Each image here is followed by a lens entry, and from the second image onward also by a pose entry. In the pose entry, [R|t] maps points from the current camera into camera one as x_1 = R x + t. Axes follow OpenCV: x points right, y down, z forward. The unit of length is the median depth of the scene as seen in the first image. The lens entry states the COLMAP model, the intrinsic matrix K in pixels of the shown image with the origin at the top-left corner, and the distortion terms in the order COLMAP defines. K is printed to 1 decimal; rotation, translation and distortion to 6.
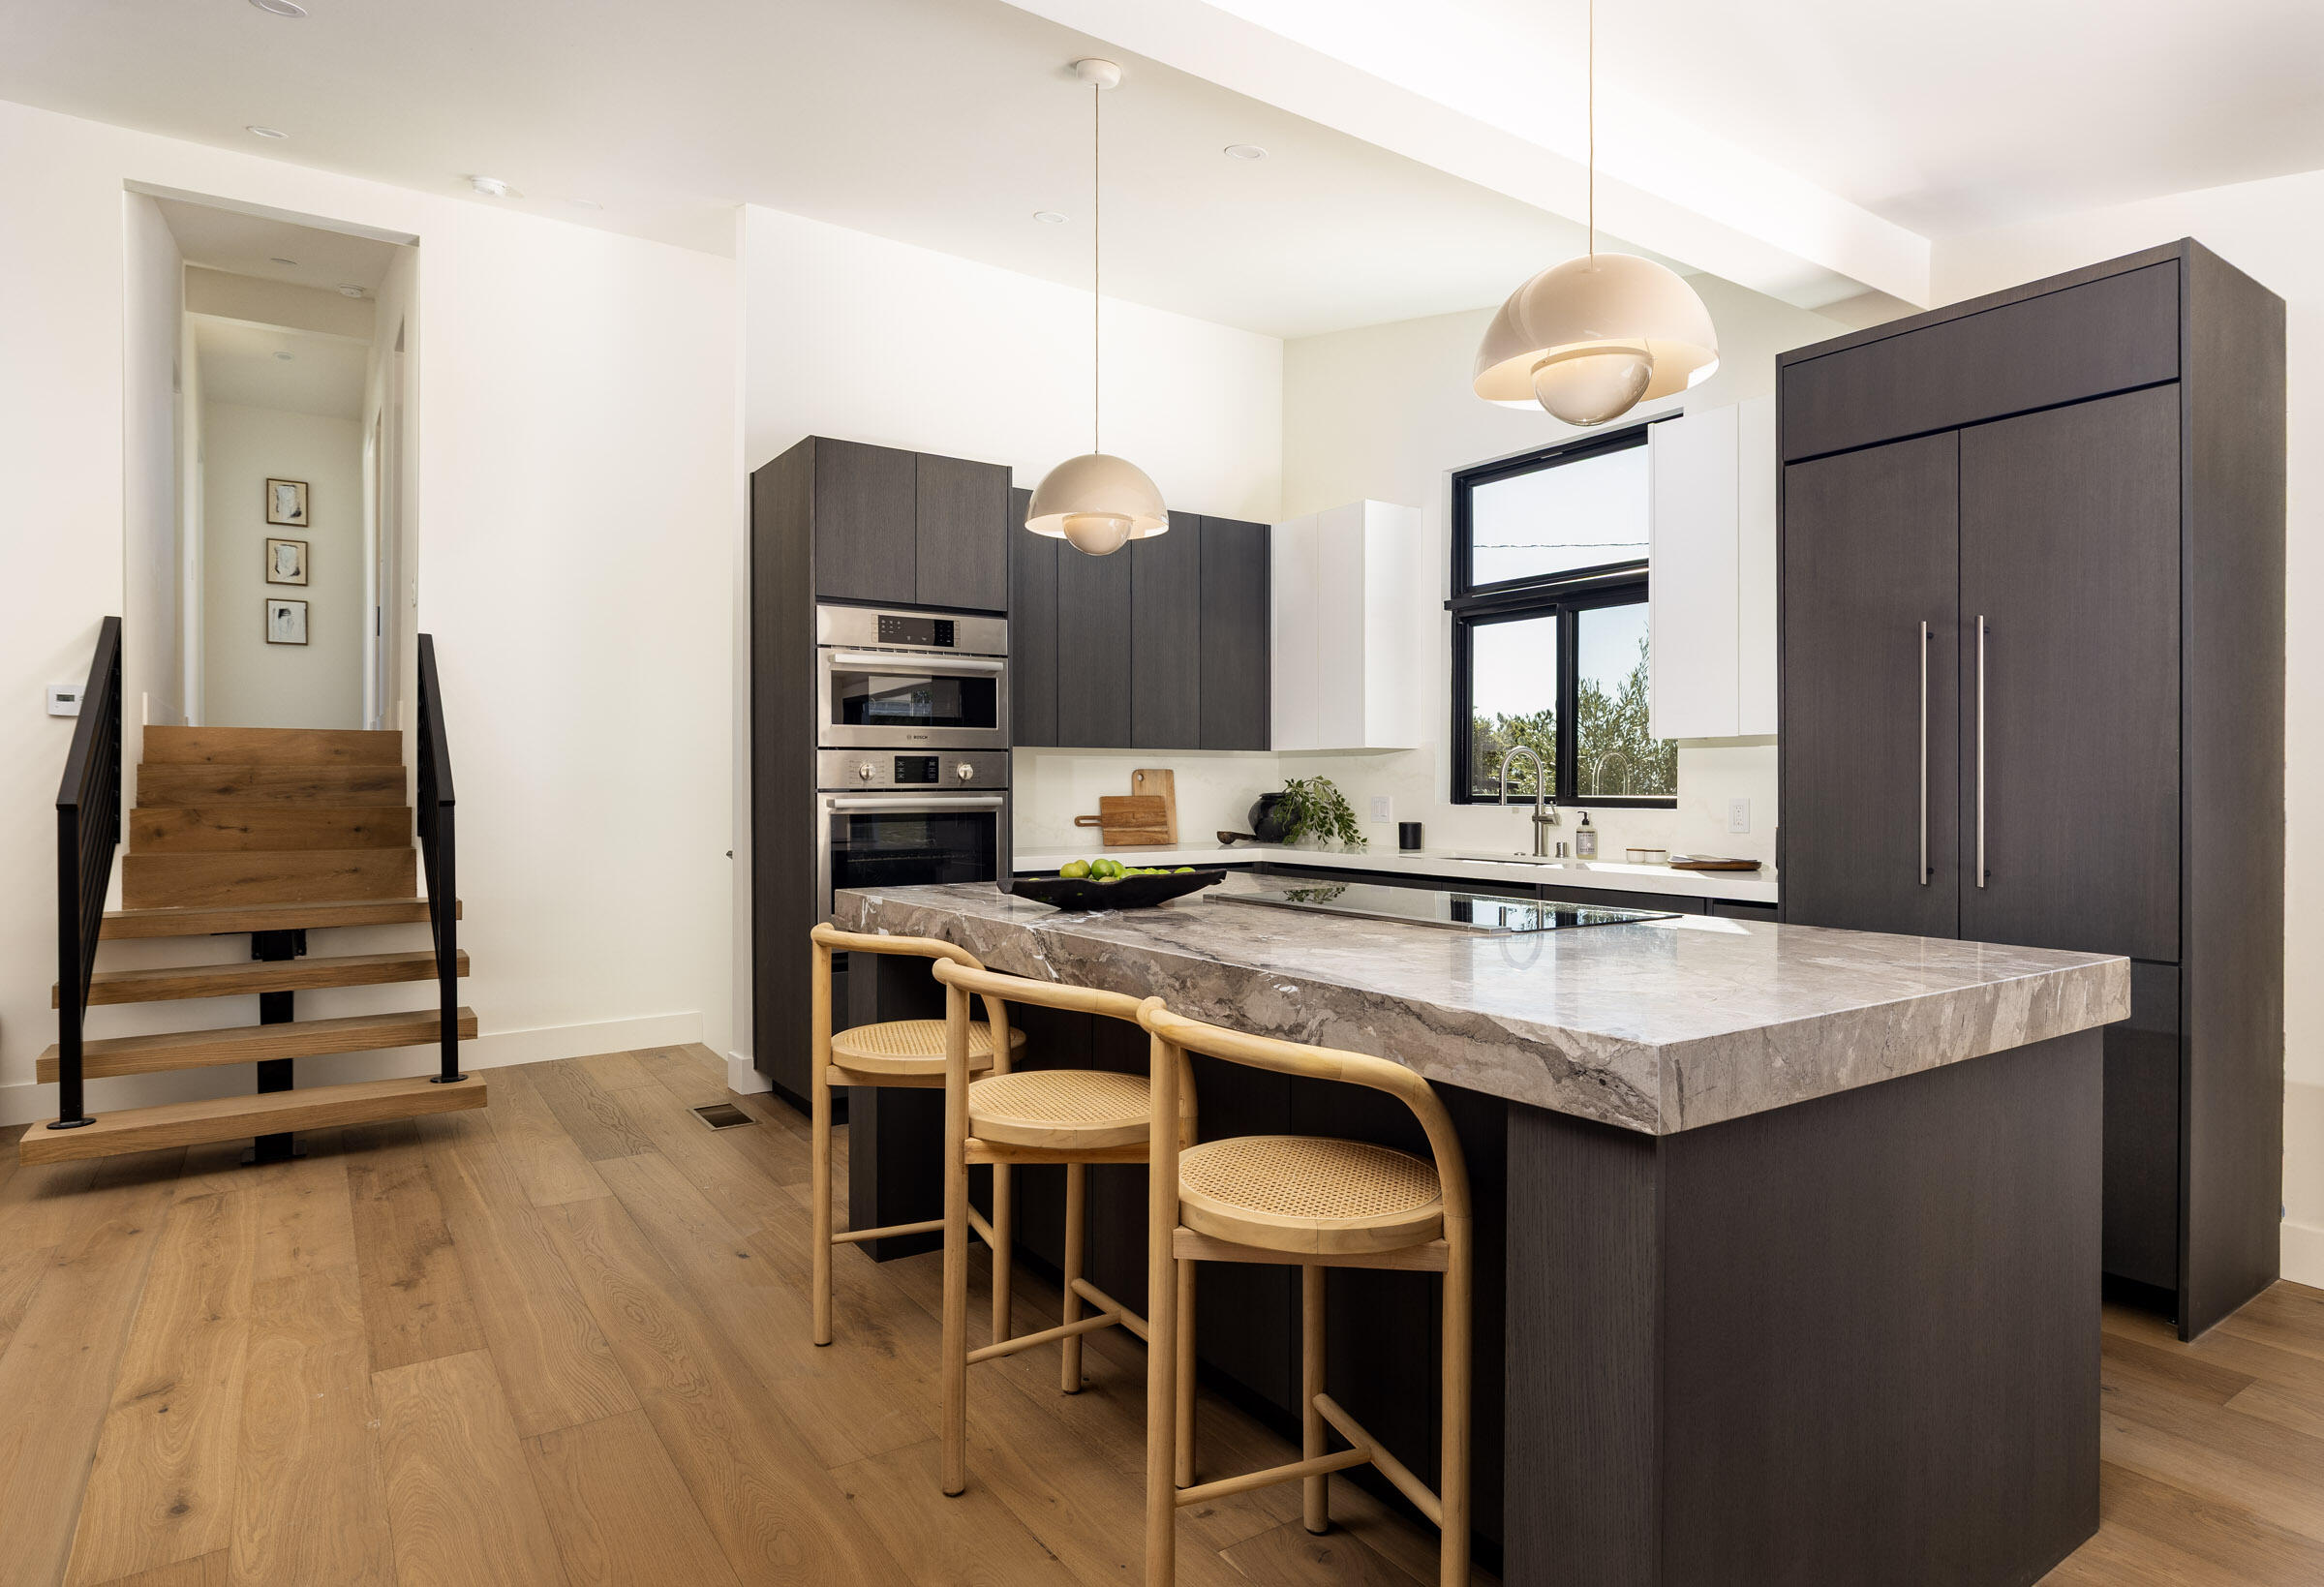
lens RADIAL K [[1280.3, 0, 1160.6], [0, 1280.3, 783.5], [0, 0, 1]] dist [-0.002650, -0.000357]
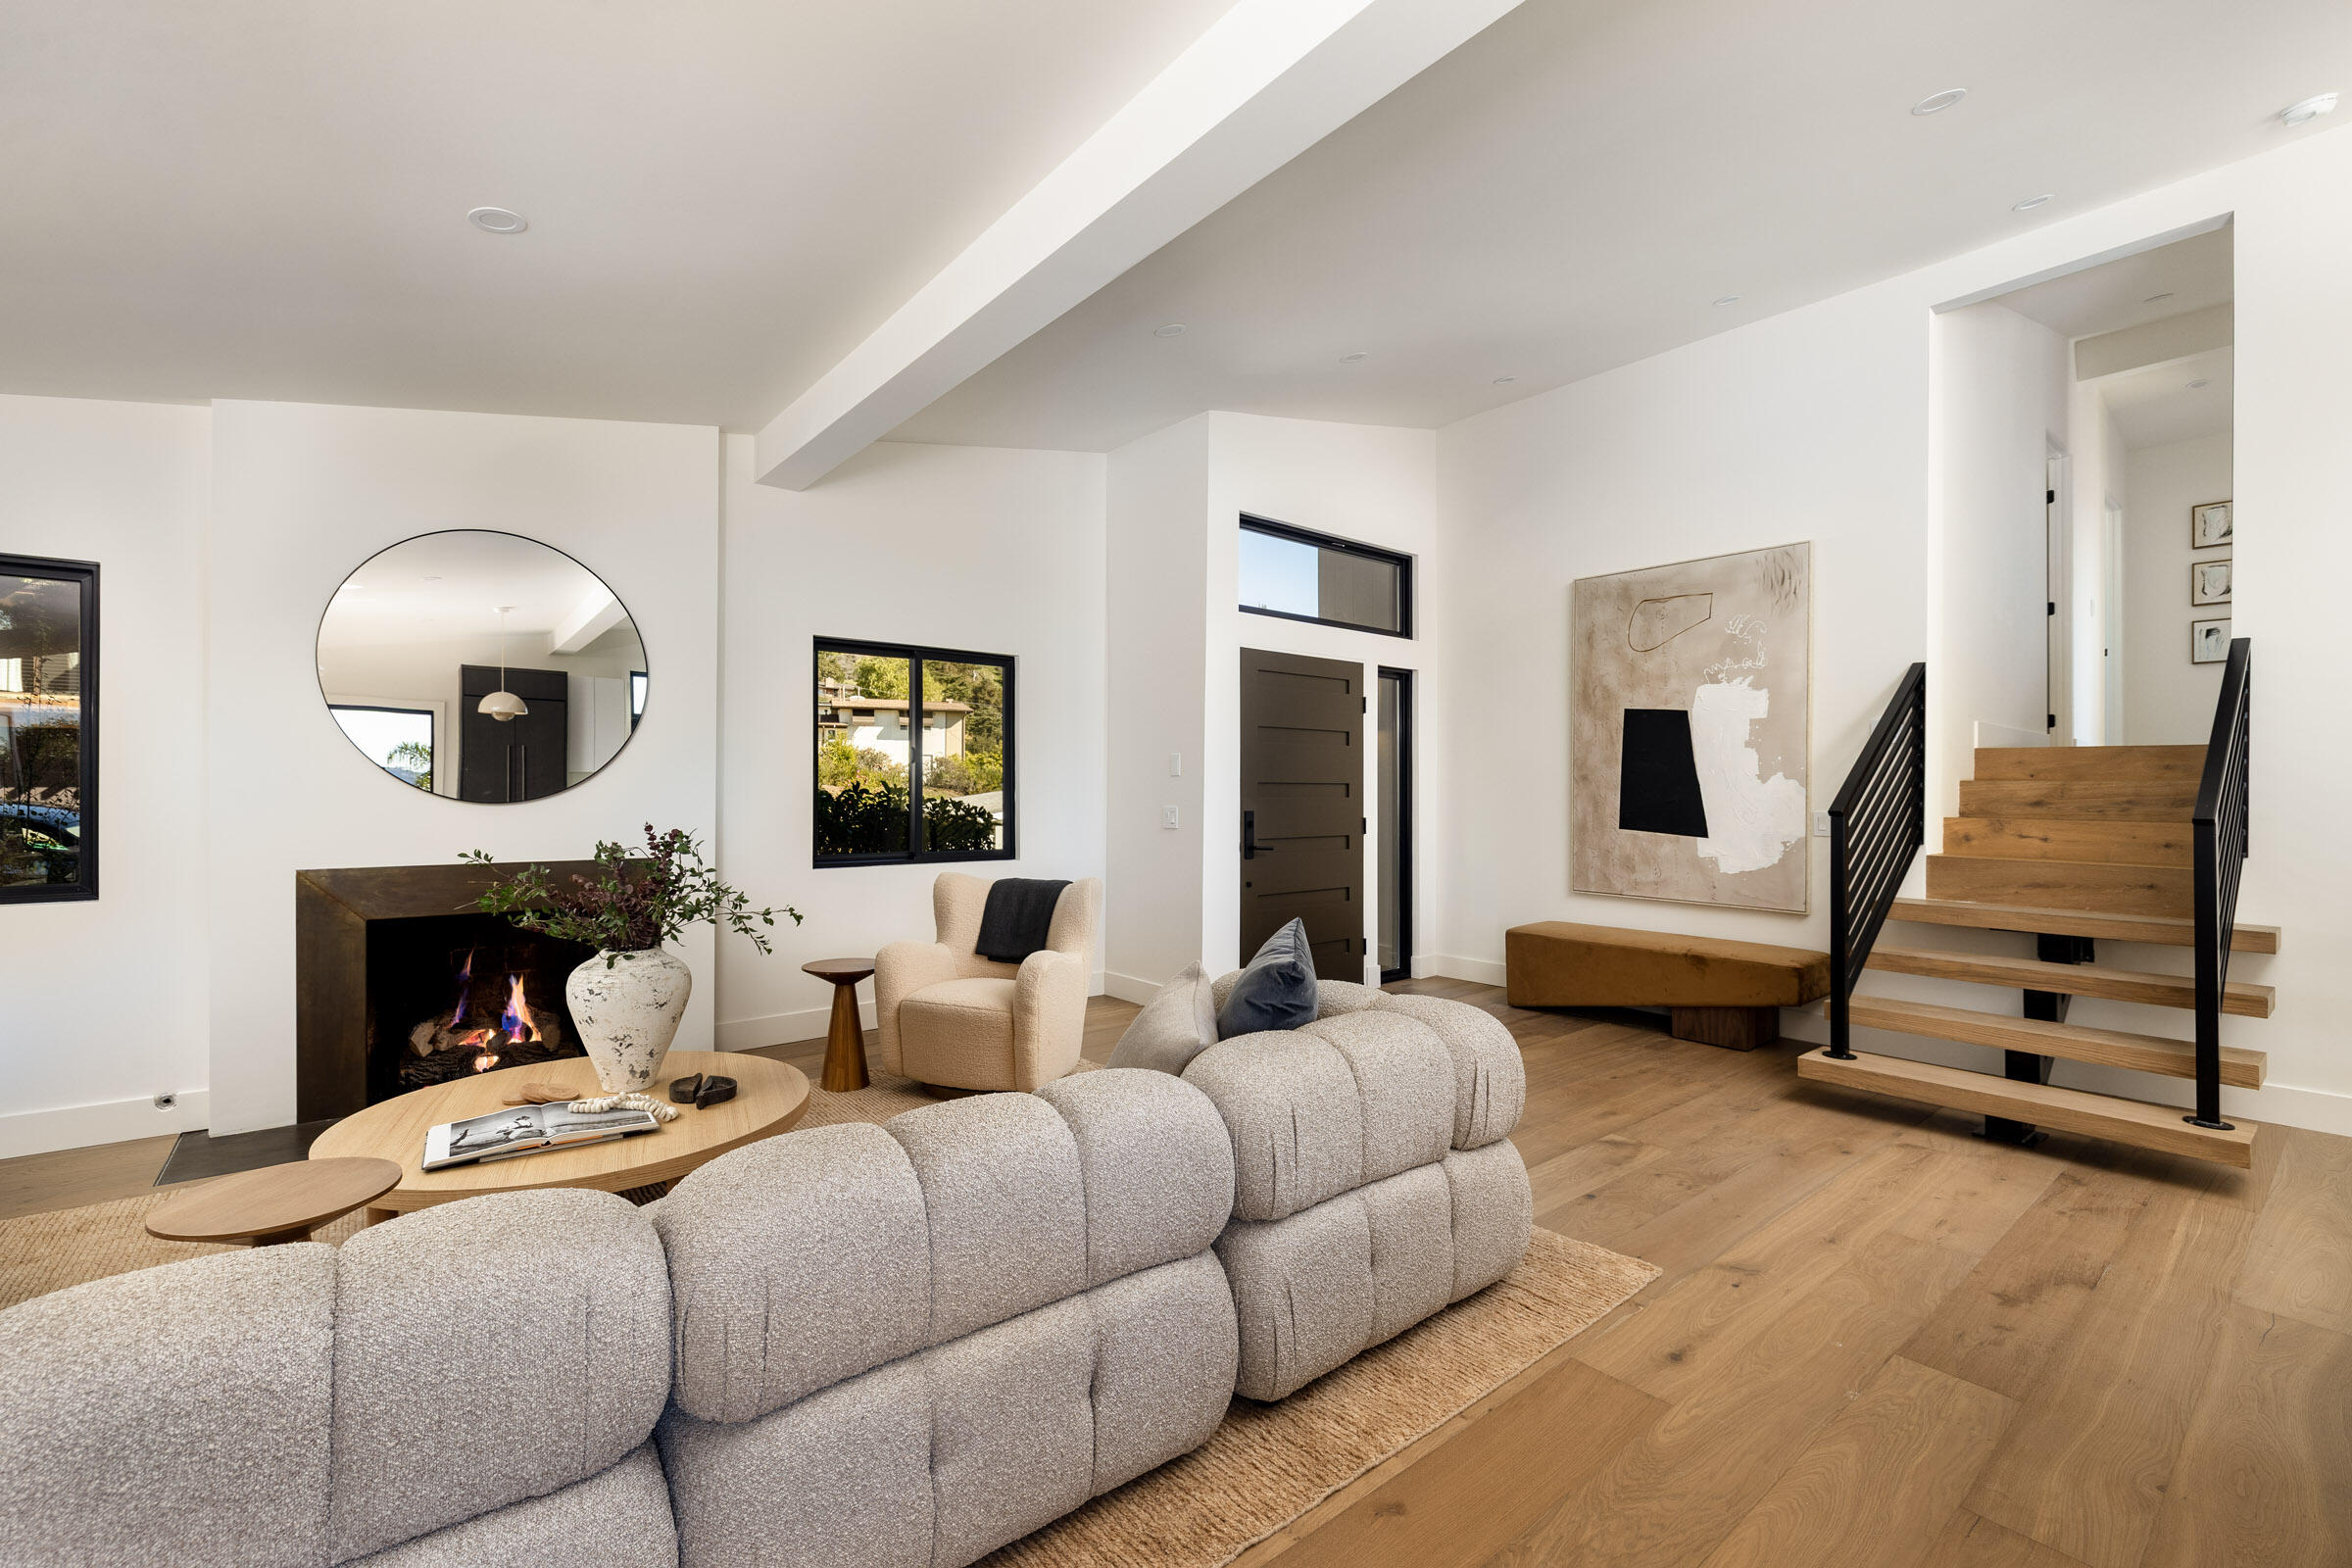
lens RADIAL K [[997.1, 0, 1173.6], [0, 997.1, 787.6], [0, 0, 1]] dist [0.001468, -0.000239]
pose [[0.070854, 0.000311, -0.997487, 0.112963], [-0.009292, 0.999957, -0.000348, -0.001773], [0.997443, 0.009294, 0.070854, 0.232006]]
